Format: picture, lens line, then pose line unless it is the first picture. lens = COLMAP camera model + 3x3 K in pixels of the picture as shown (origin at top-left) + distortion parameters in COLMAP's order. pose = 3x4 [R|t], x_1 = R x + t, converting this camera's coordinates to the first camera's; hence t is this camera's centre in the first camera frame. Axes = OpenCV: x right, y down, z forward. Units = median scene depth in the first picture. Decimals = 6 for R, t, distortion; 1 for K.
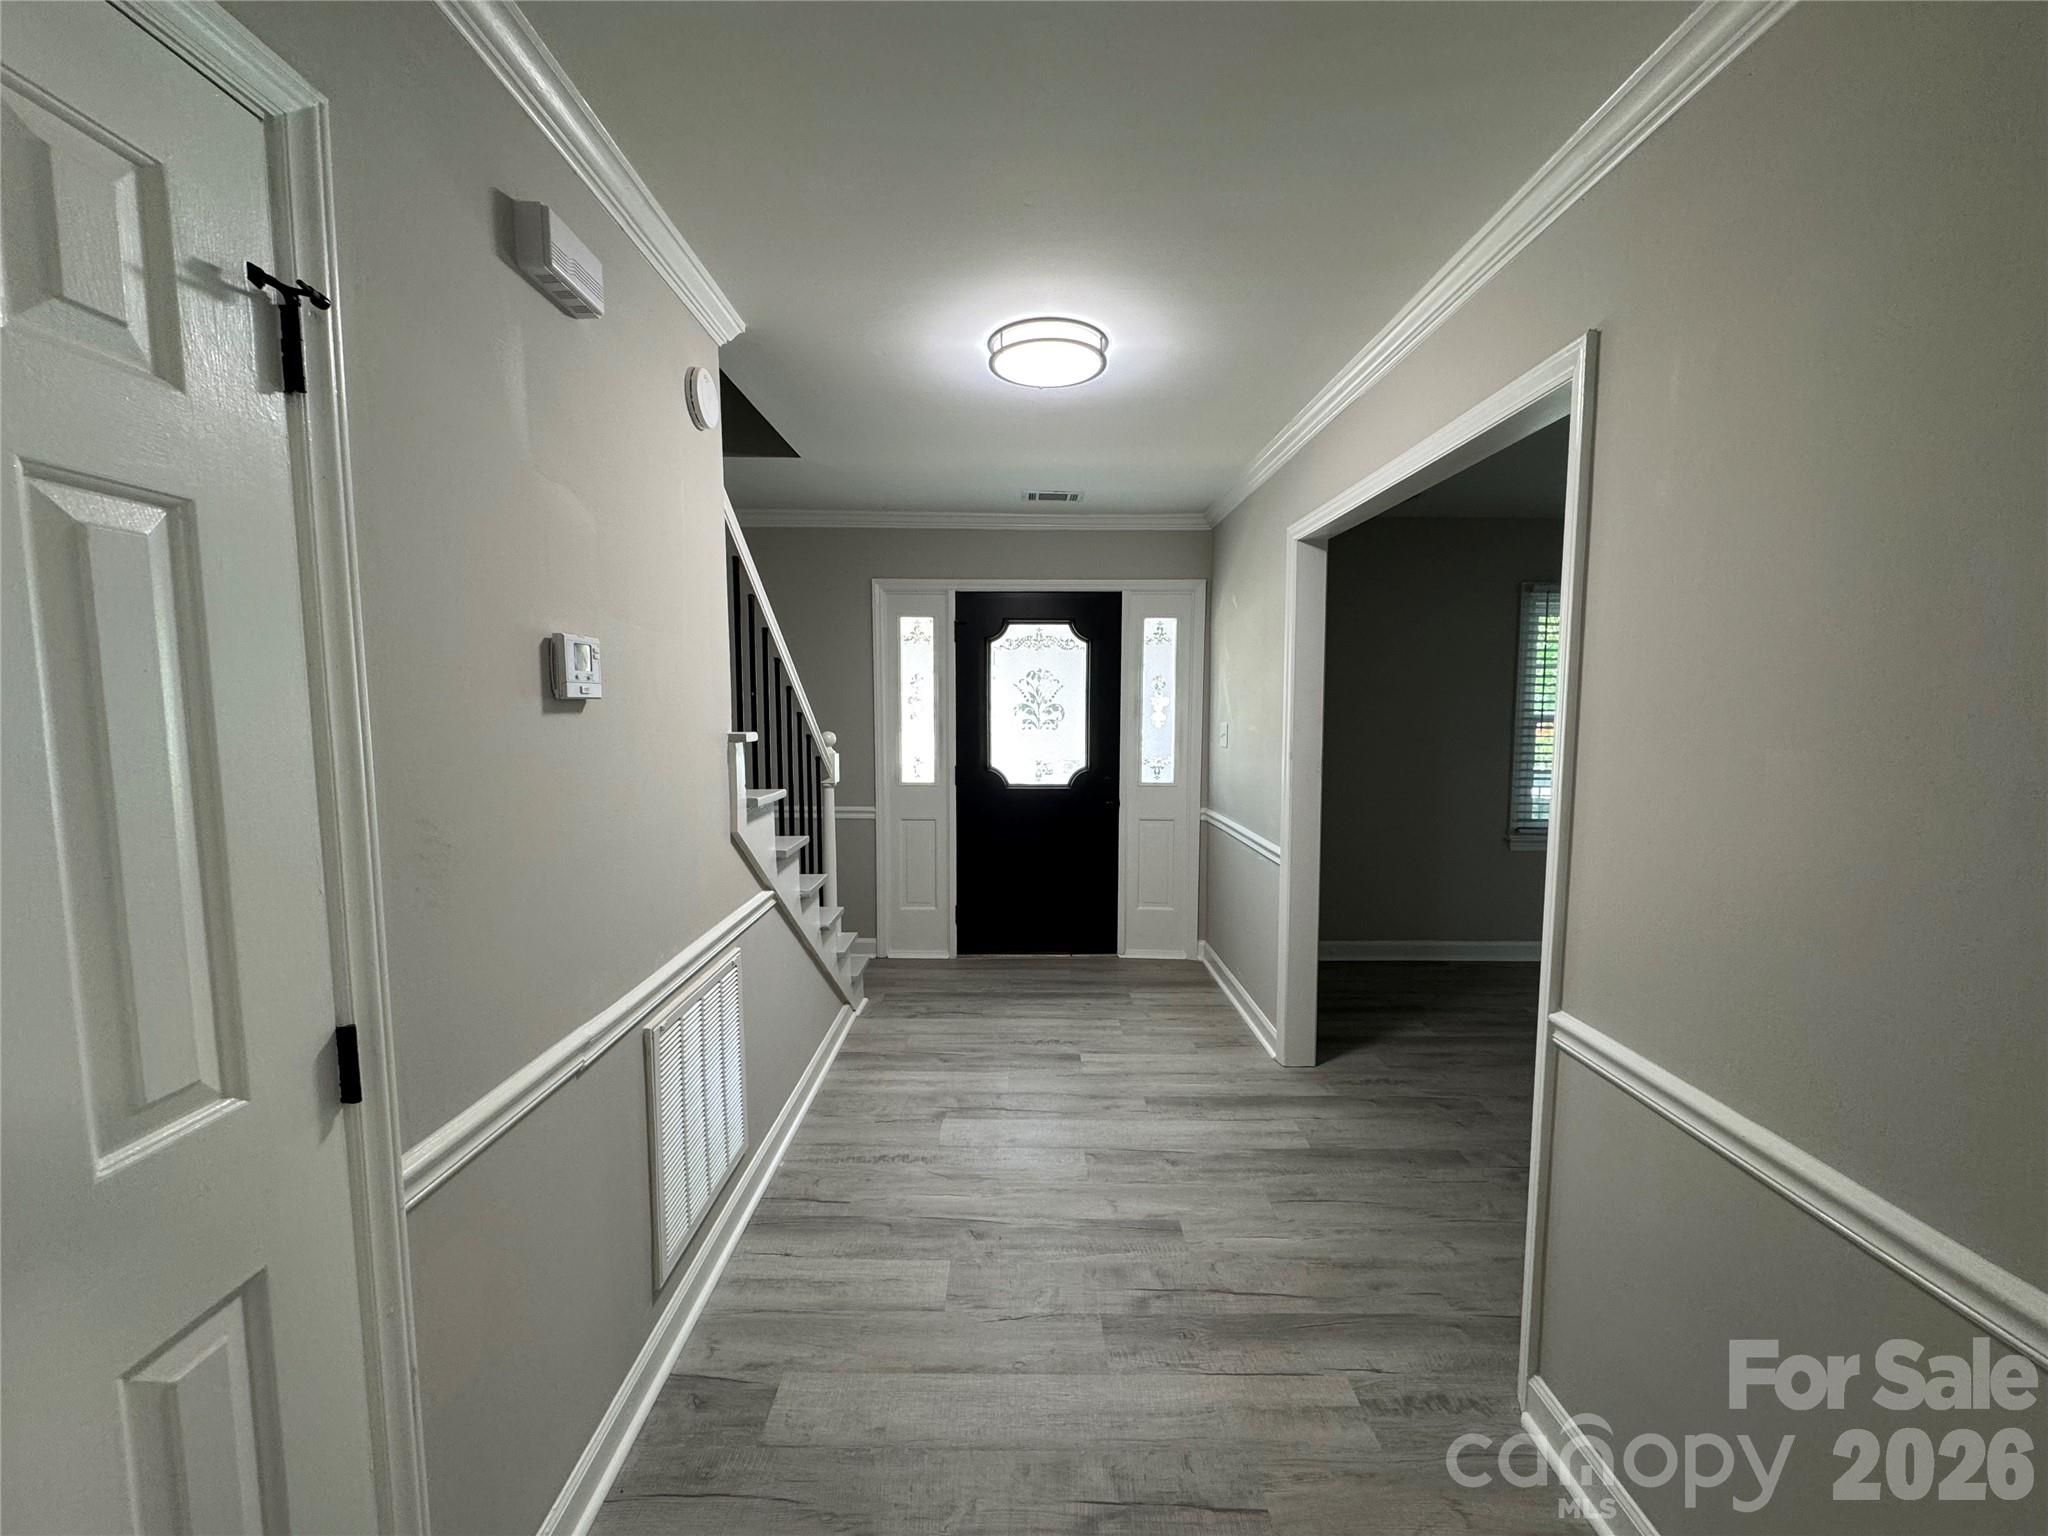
lens RADIAL K [[814.5, 0, 1023.2], [0, 814.5, 773.6], [0, 0, 1]] dist [-0.000365, 0.000062]
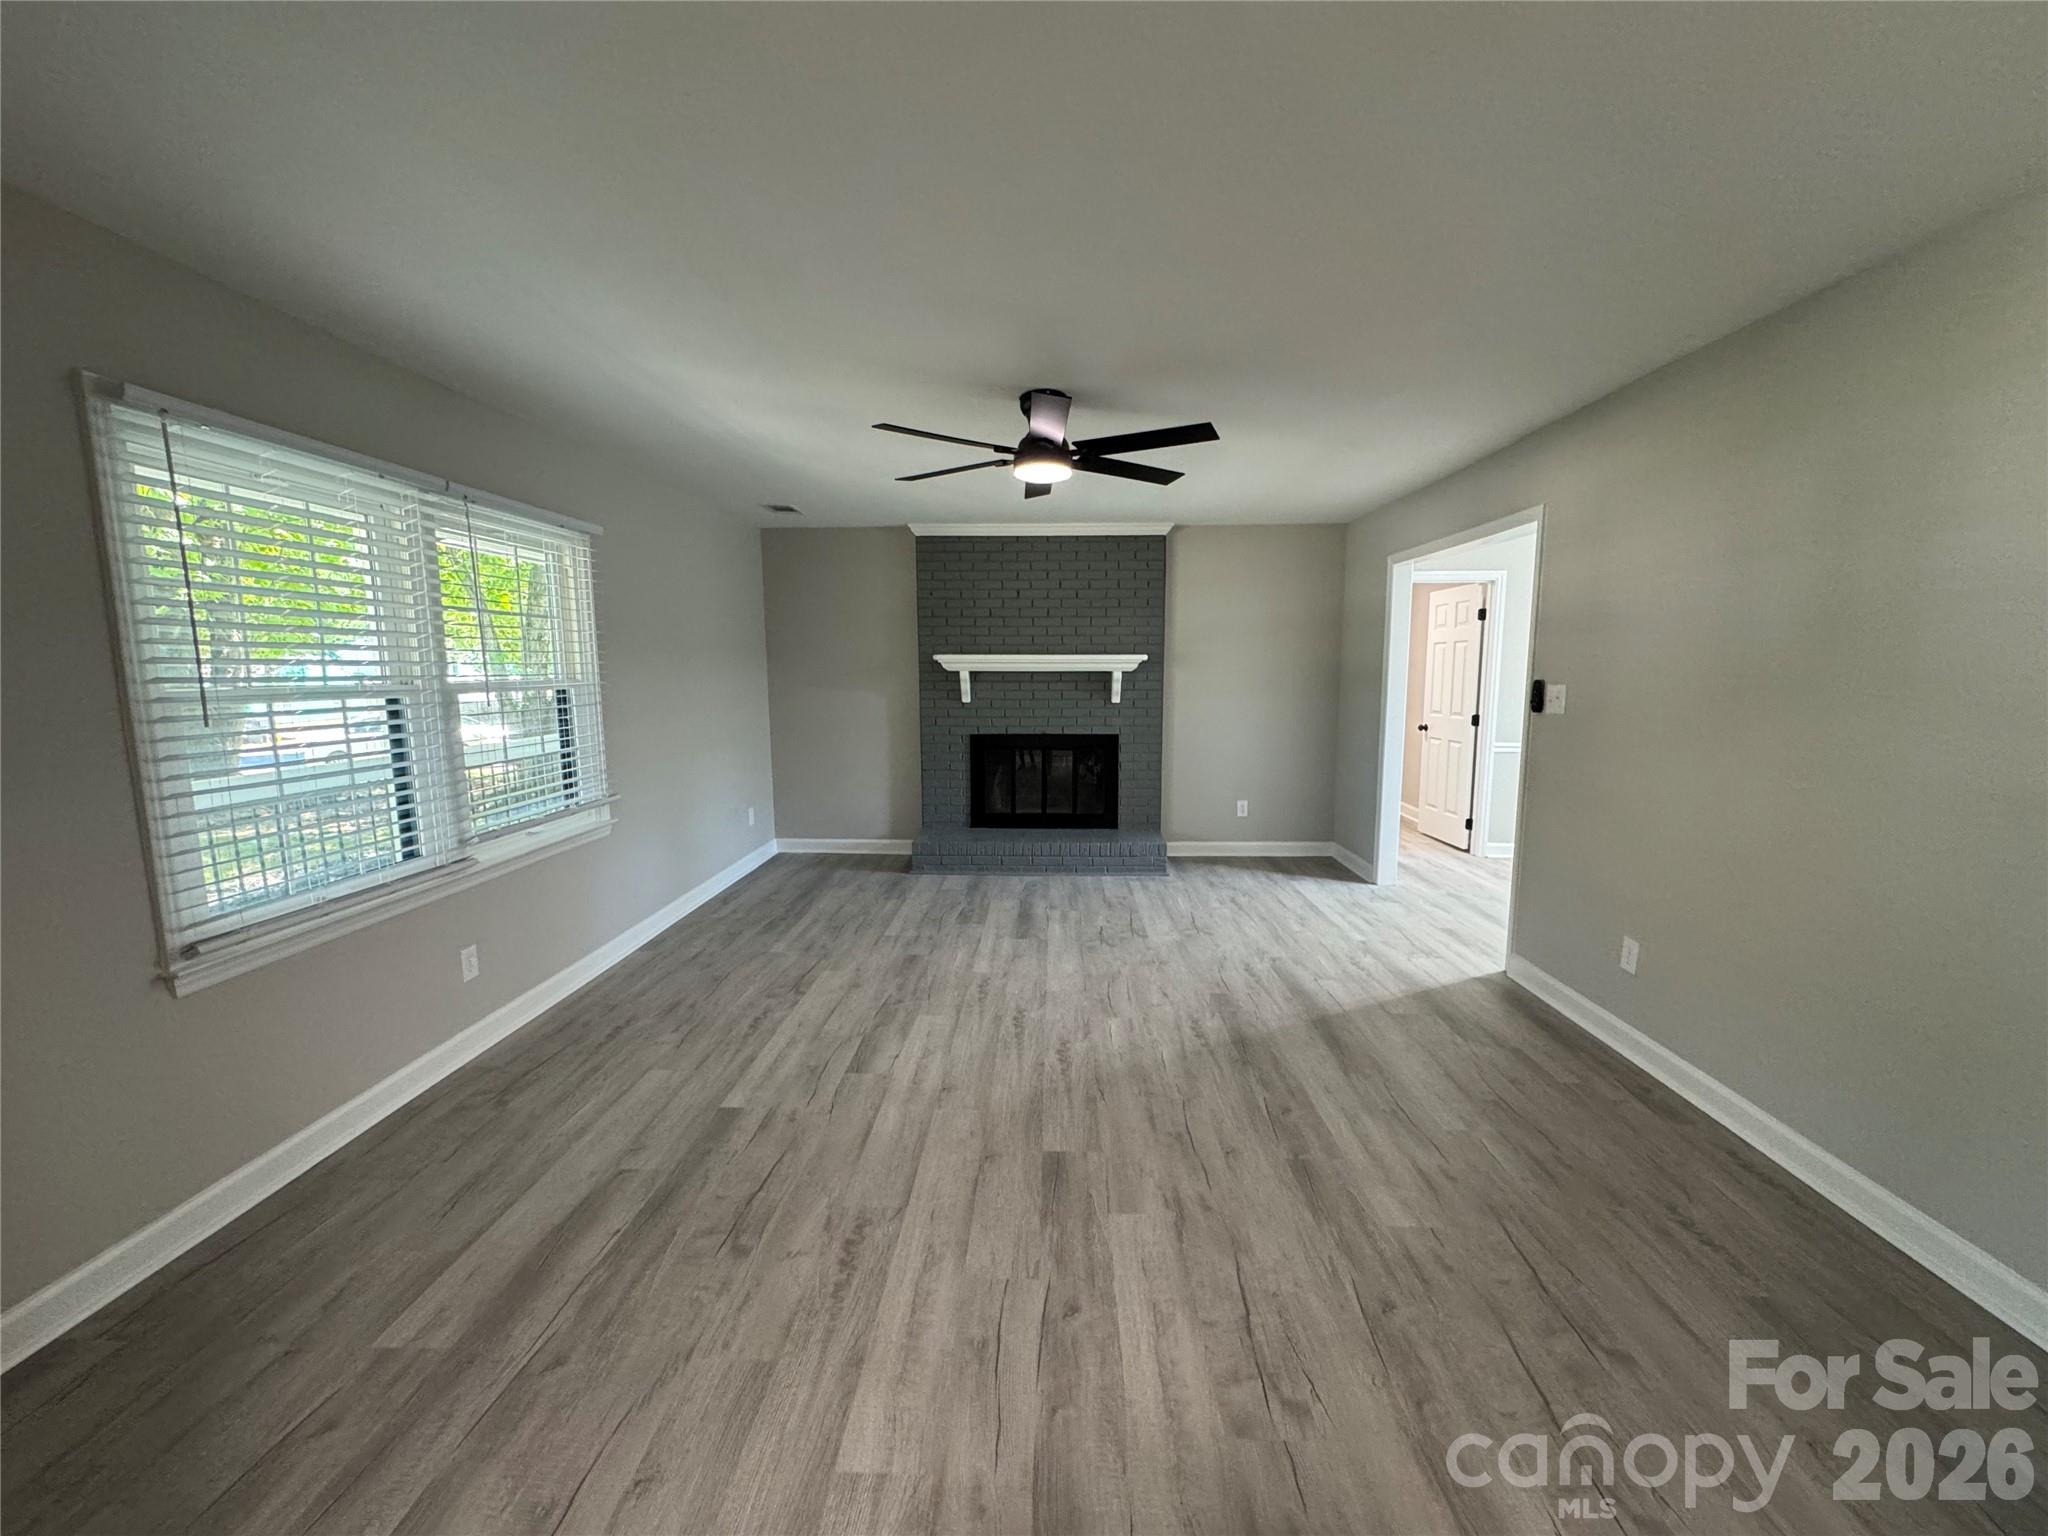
lens RADIAL K [[814.5, 0, 1023.2], [0, 814.5, 773.6], [0, 0, 1]] dist [-0.000365, 0.000062]
pose [[0.999974, -0.007072, -0.001611, 0.915256], [0.007072, 0.999975, 0.000559, -0.022099], [0.001607, -0.000570, 0.999999, 0.466060]]
